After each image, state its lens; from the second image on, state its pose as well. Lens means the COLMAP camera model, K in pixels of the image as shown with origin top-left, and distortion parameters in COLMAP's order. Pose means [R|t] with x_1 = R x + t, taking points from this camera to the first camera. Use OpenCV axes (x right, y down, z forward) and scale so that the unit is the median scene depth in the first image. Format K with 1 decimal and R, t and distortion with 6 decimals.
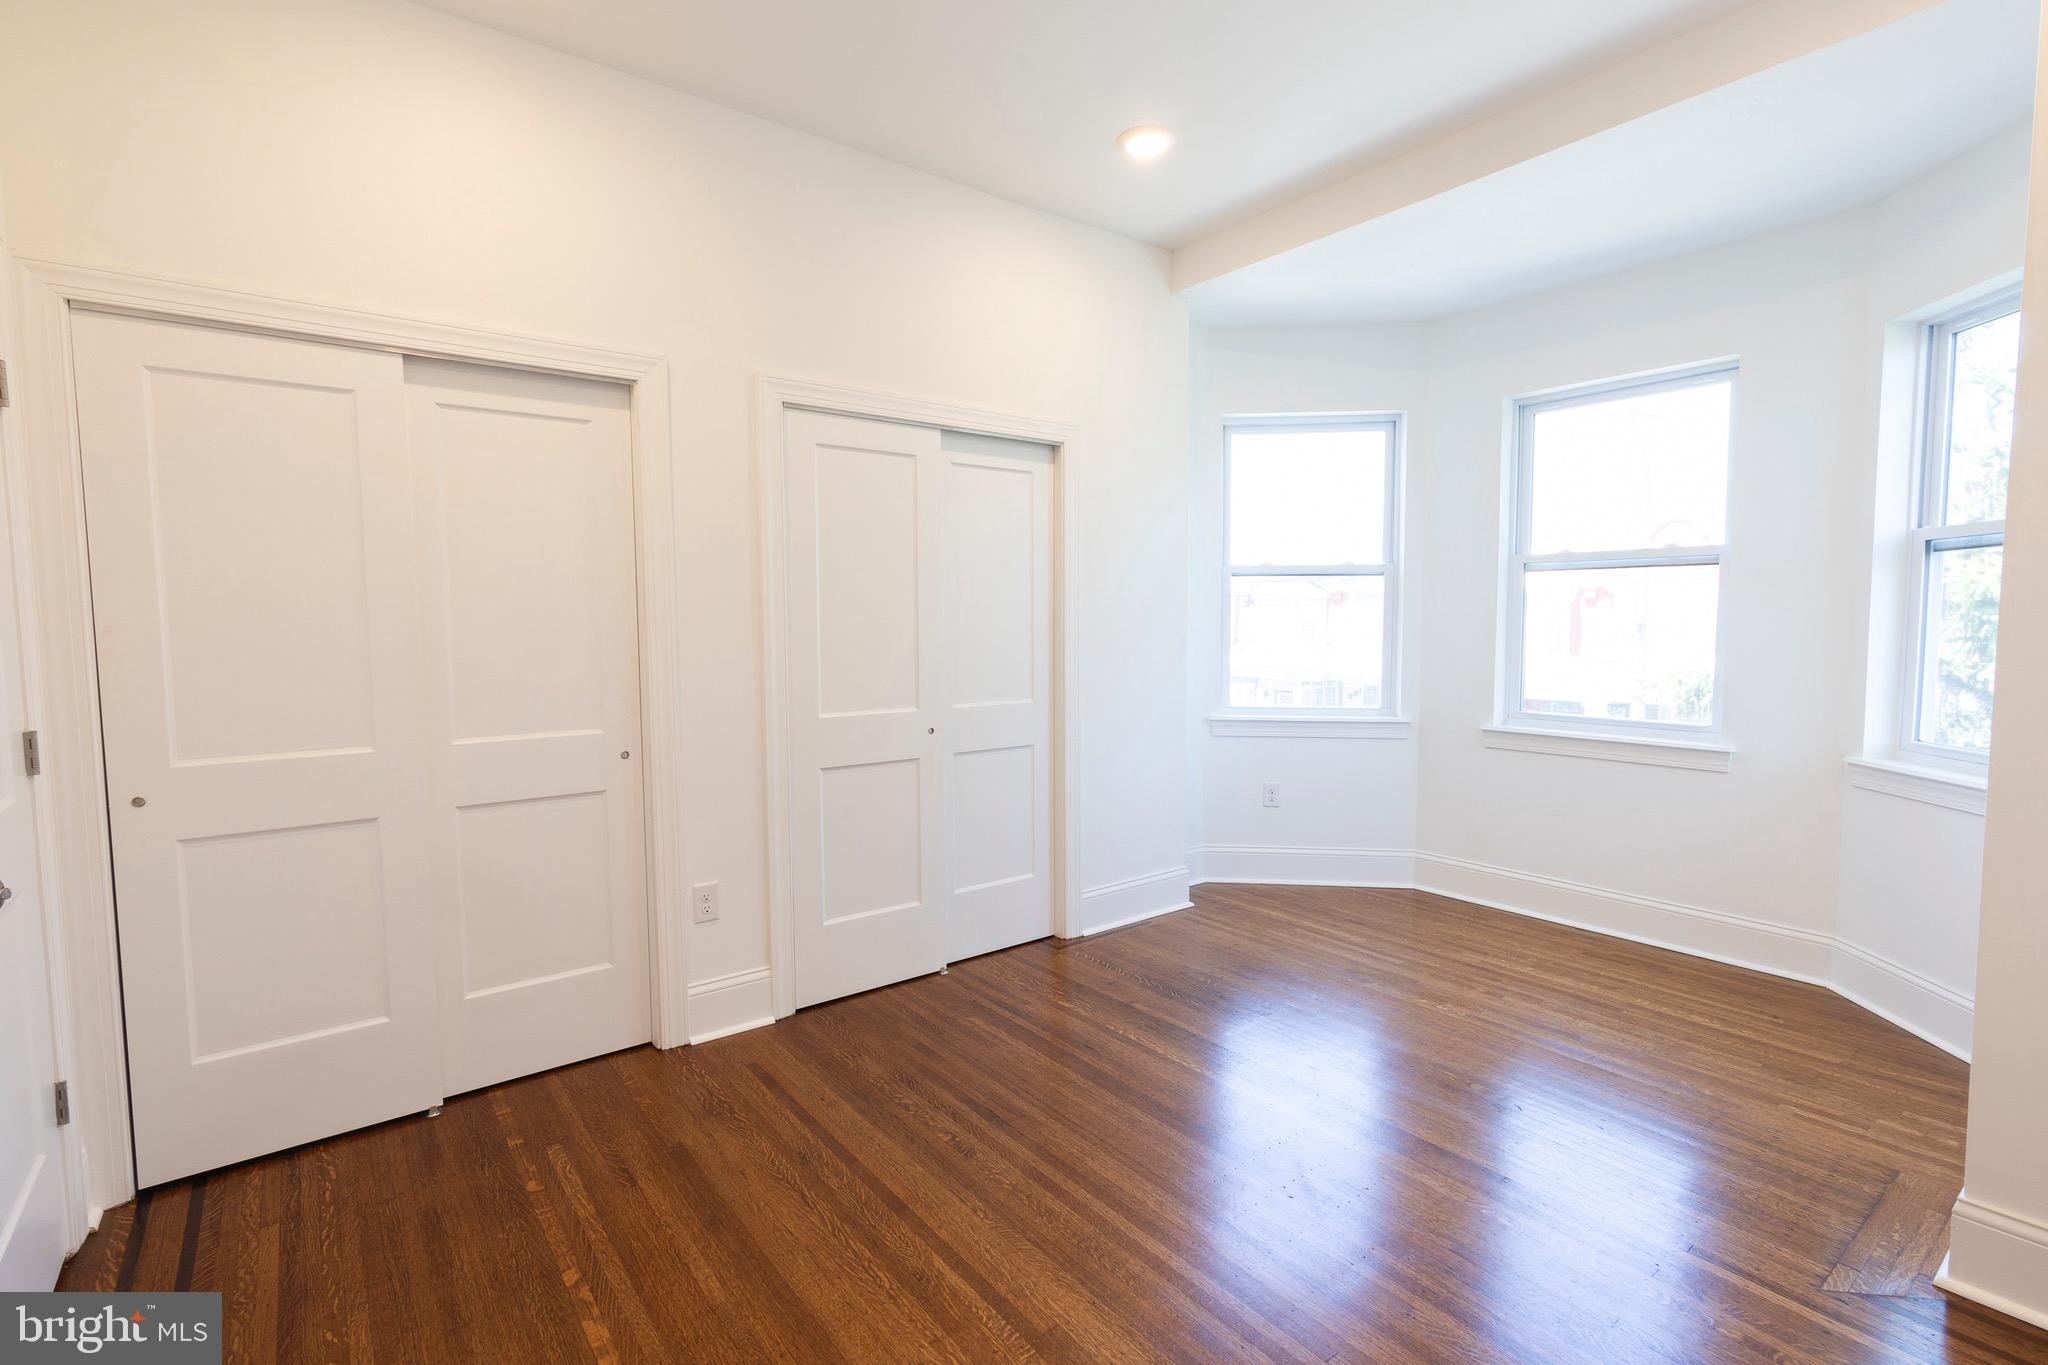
lens RADIAL K [[939.2, 0, 1024.6], [0, 939.2, 682.5], [0, 0, 1]] dist [-0.003916, 0.001799]
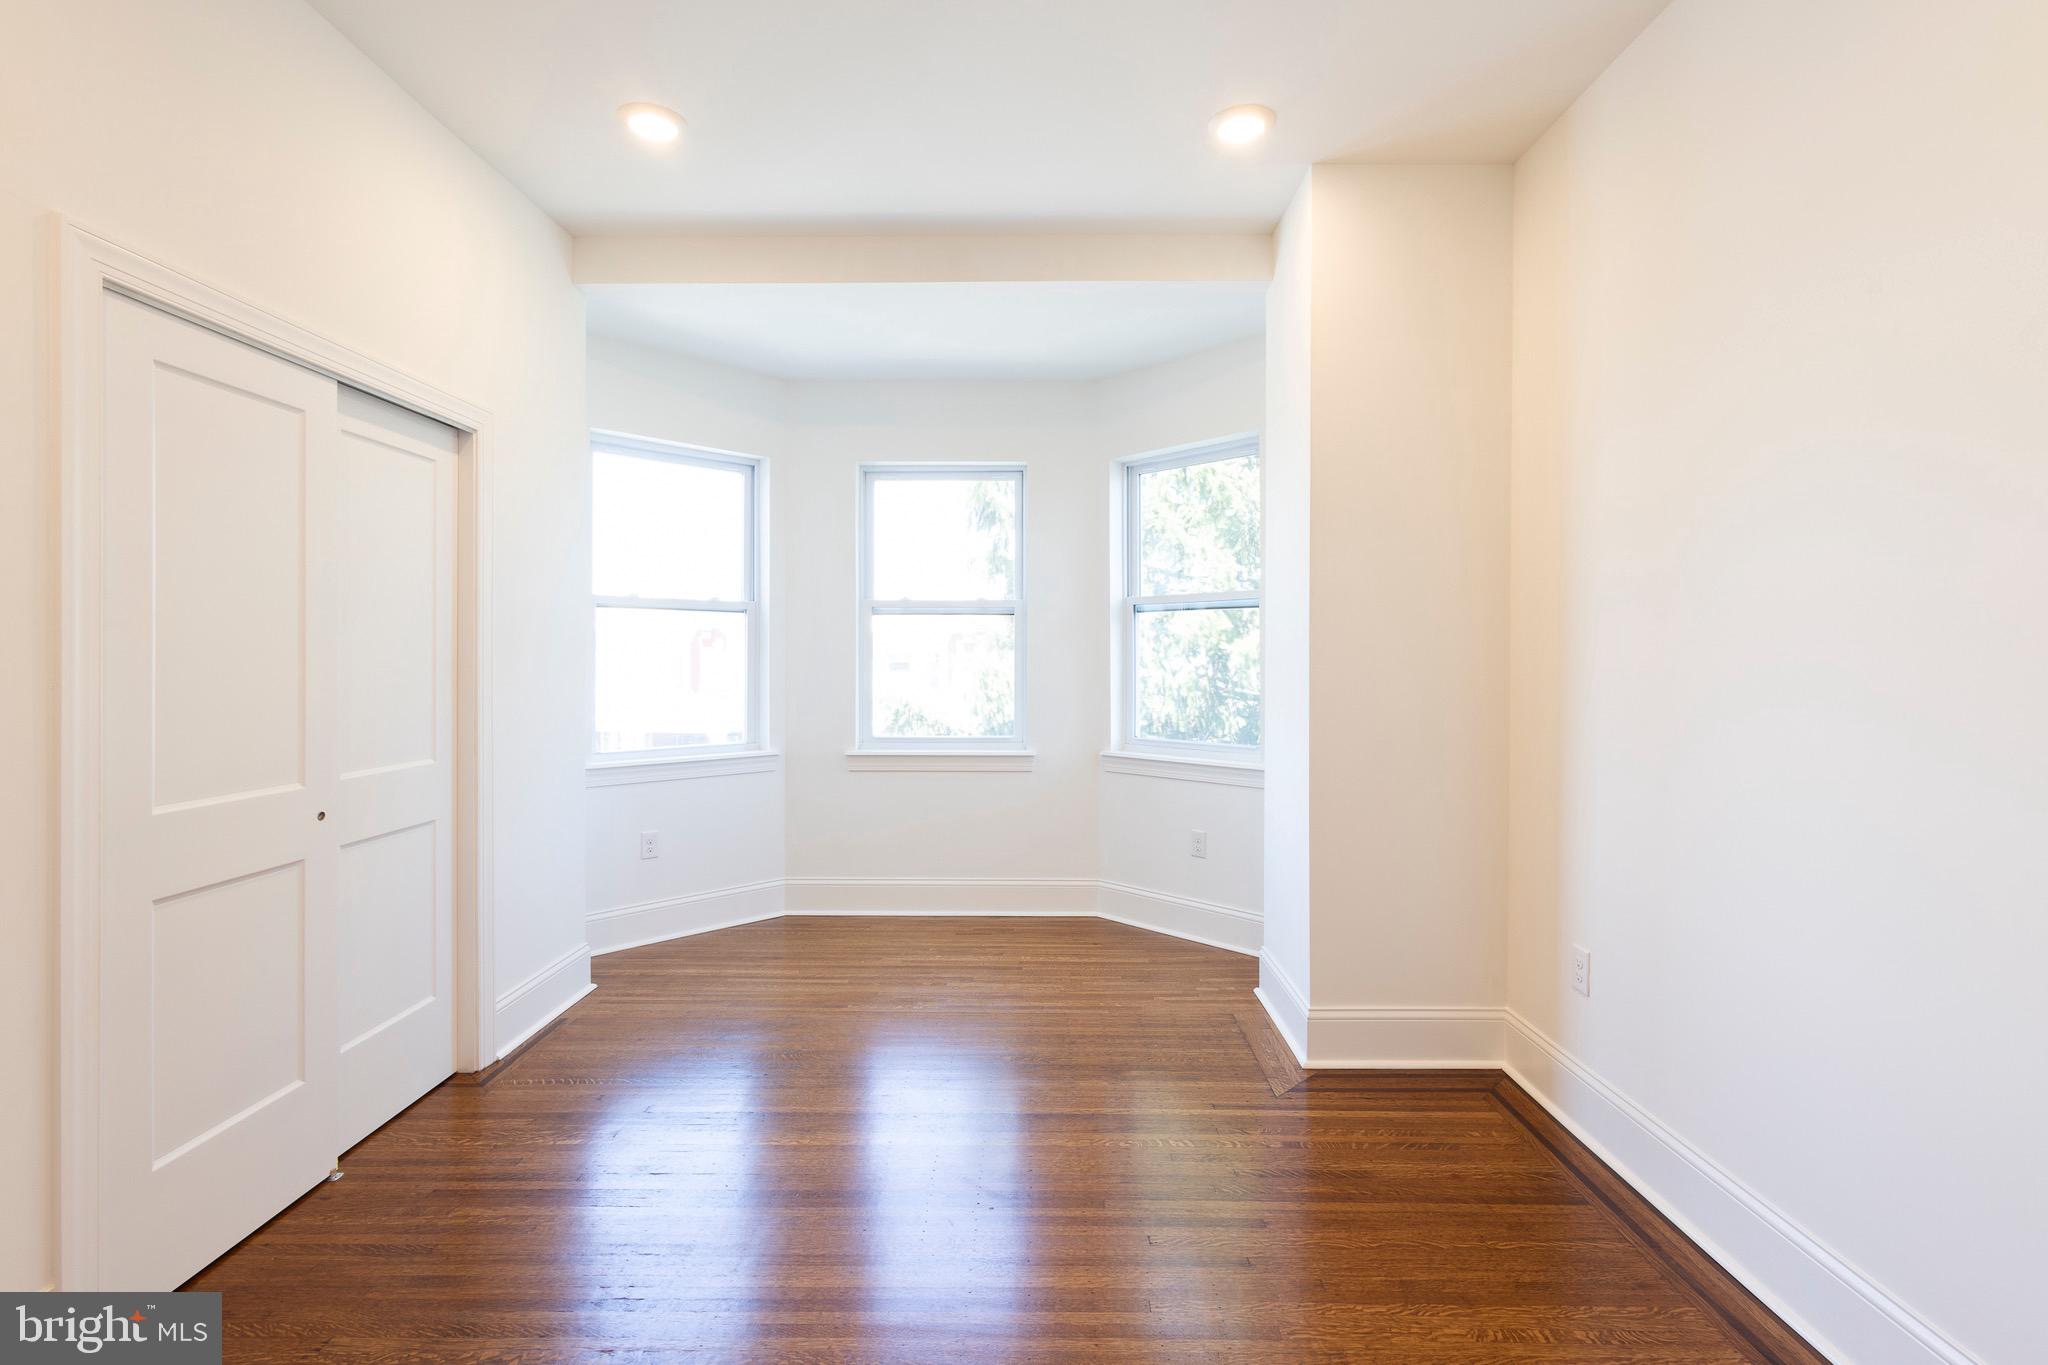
lens RADIAL K [[939.2, 0, 1030.8], [0, 939.2, 651.5], [0, 0, 1]] dist [-0.003916, 0.001799]
pose [[0.618785, 0.008041, 0.785519, -0.285317], [0.050208, 0.997498, -0.049762, -0.006560], [-0.783954, 0.070232, 0.616833, 0.158665]]
